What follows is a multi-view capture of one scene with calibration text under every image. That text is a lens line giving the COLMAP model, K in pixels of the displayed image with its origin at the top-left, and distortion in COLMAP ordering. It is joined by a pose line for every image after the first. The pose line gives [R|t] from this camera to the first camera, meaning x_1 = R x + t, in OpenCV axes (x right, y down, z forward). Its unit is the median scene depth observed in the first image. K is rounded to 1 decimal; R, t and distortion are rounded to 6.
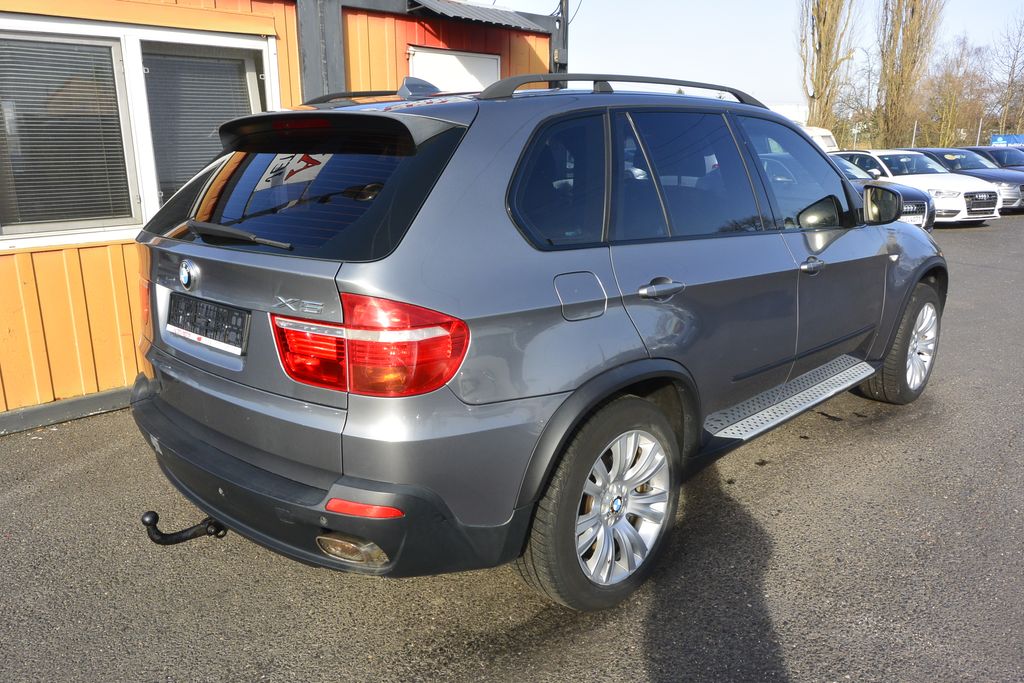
lens RADIAL K [[778.0, 0, 504.7], [0, 778.0, 341.2], [0, 0, 1]] dist [0.001698, 0.004043]
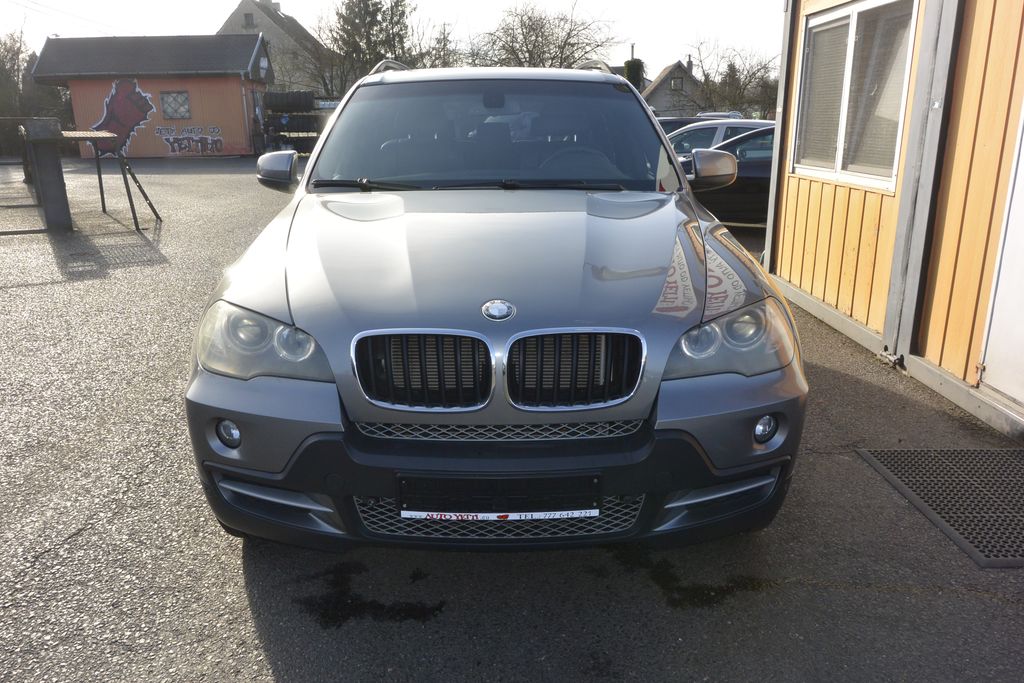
lens RADIAL K [[778.0, 0, 504.7], [0, 778.0, 341.2], [0, 0, 1]] dist [0.001698, 0.004043]
pose [[-0.698288, 0.211685, -0.683800, 1.409760], [-0.162666, 0.883354, 0.439574, -0.652347], [0.697089, 0.418180, -0.582402, 2.622499]]
